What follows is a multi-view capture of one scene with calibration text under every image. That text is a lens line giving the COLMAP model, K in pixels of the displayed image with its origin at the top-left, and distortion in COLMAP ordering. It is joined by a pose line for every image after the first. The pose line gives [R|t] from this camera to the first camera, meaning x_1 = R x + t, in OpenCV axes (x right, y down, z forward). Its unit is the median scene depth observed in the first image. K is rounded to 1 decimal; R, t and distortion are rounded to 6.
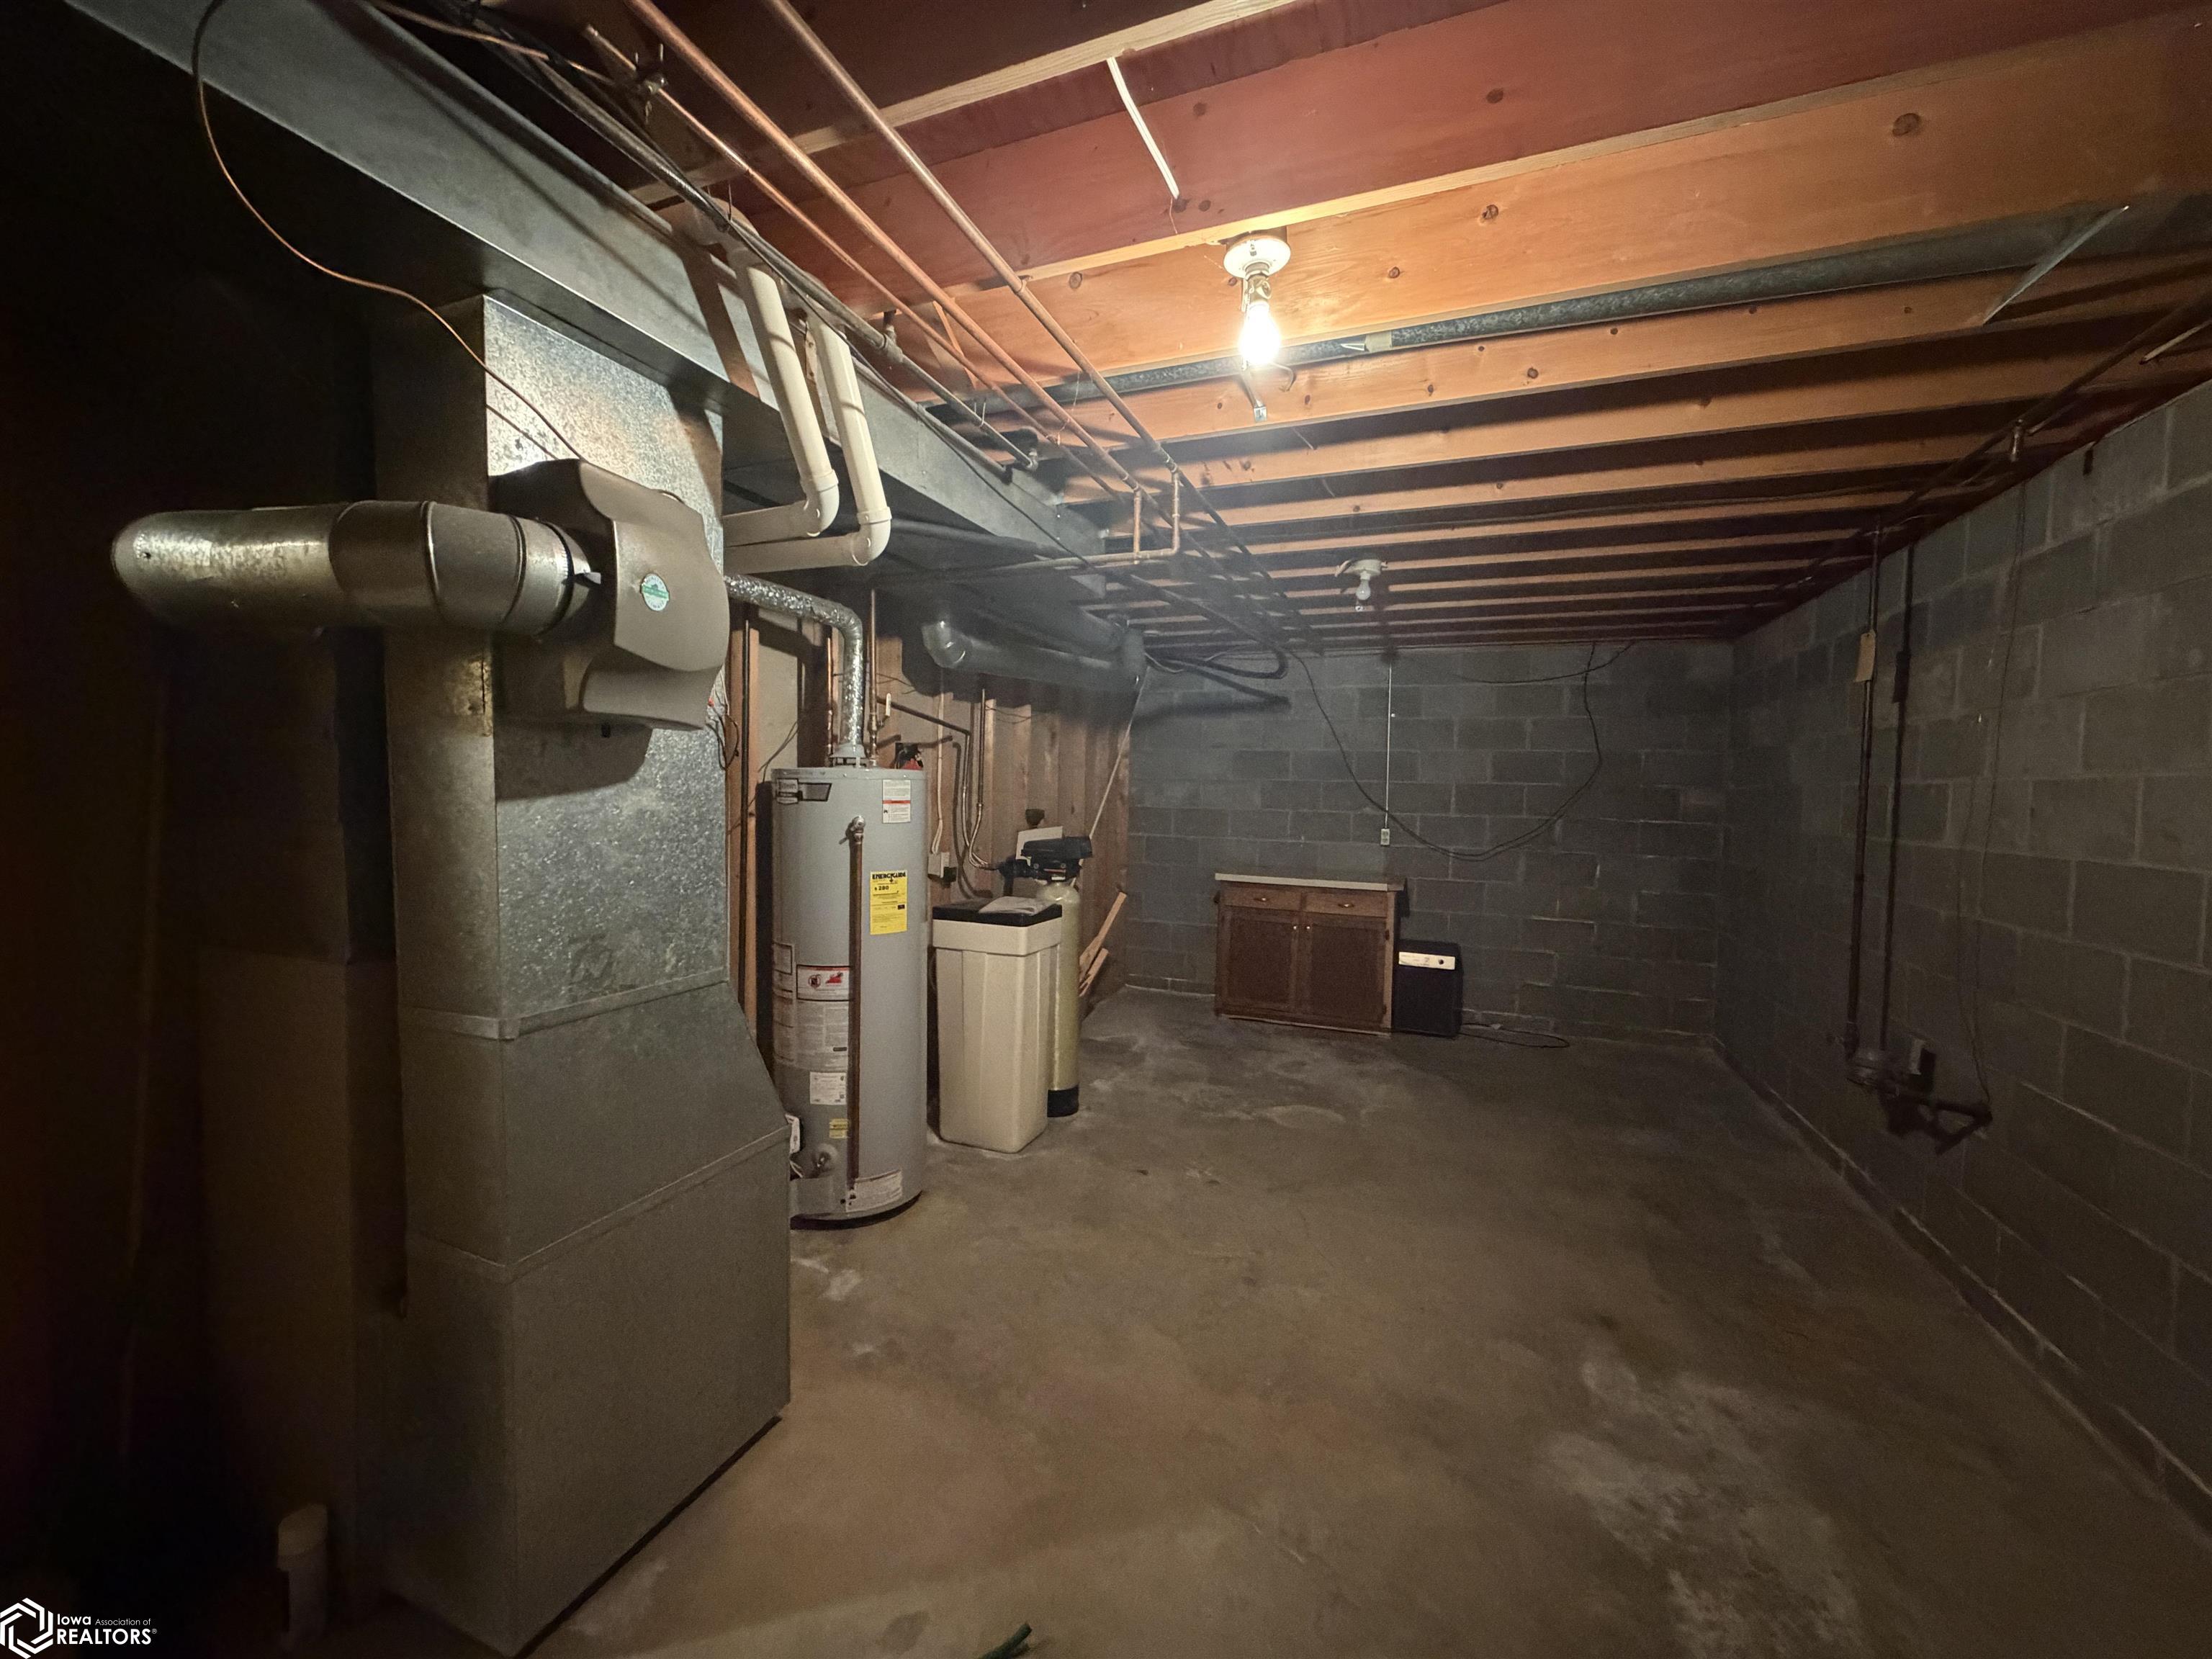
lens RADIAL K [[880.4, 0, 1097.4], [0, 880.4, 831.6], [0, 0, 1]] dist [-0.000152, 0.000212]
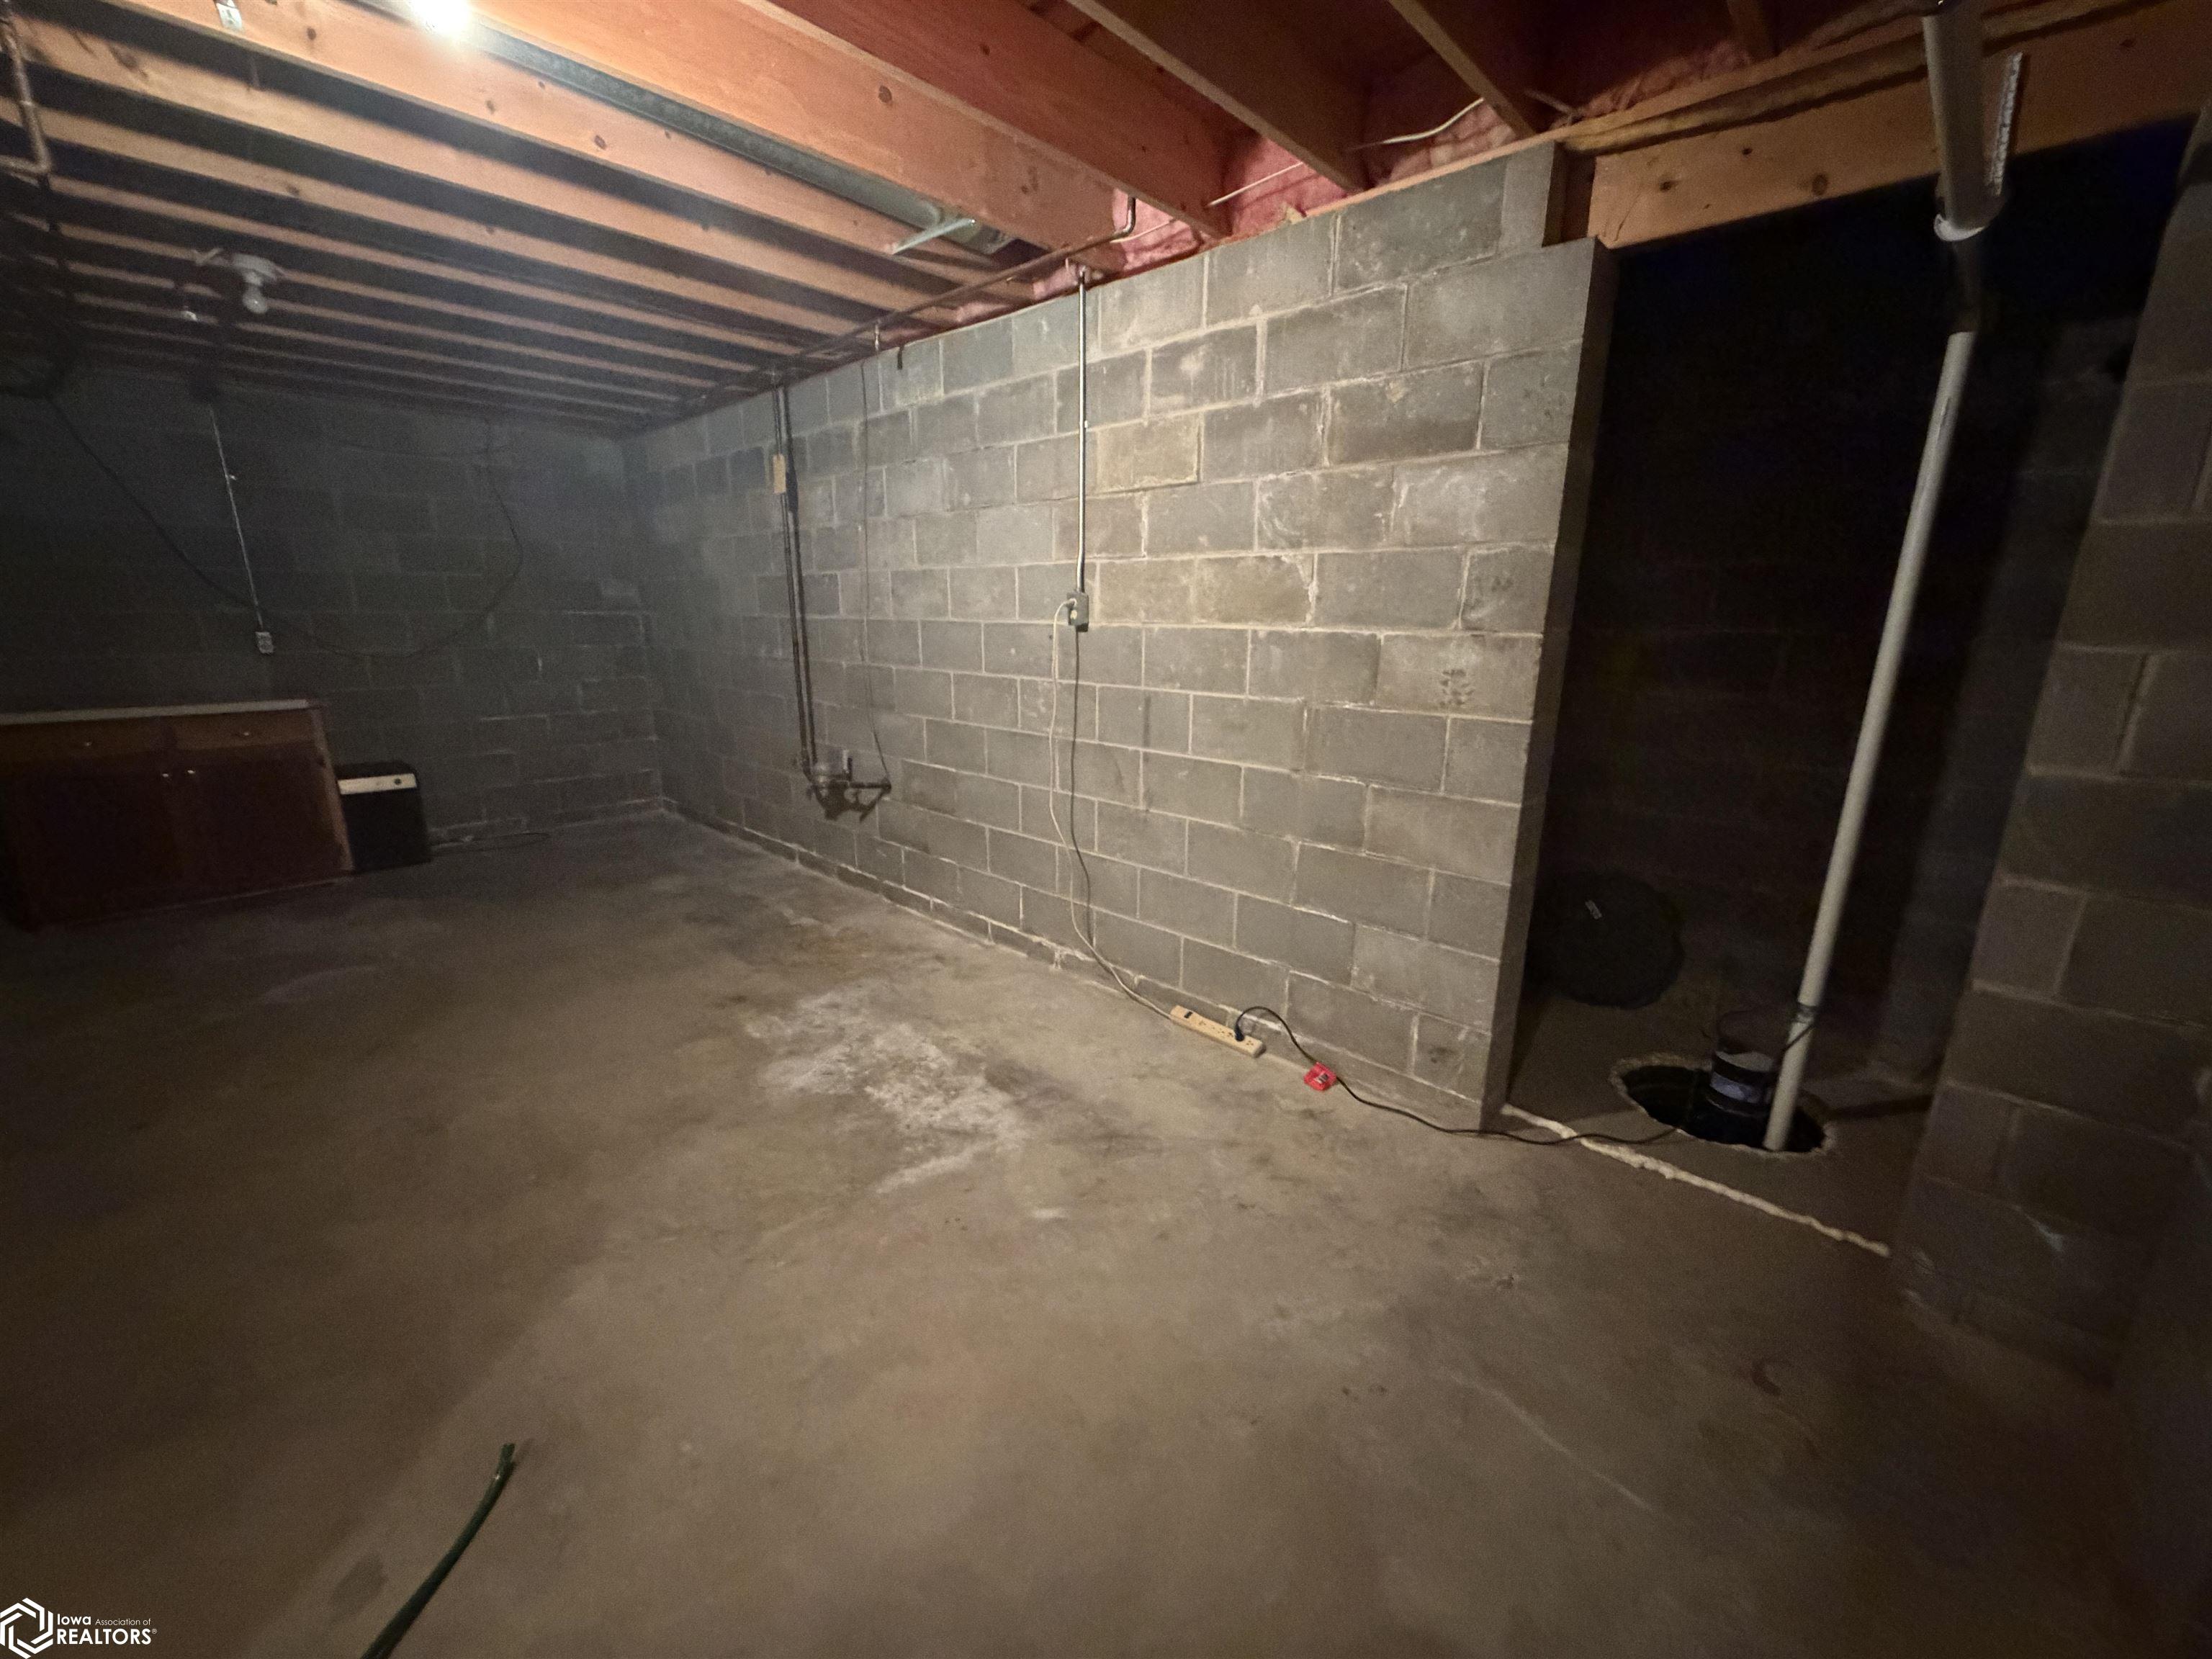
lens RADIAL K [[880.4, 0, 1097.4], [0, 880.4, 831.6], [0, 0, 1]] dist [-0.000152, 0.000212]
pose [[0.368056, -0.246244, 0.896604, -0.319123], [0.045129, 0.967888, 0.247296, 0.019756], [-0.928708, -0.050556, 0.367350, 0.041835]]
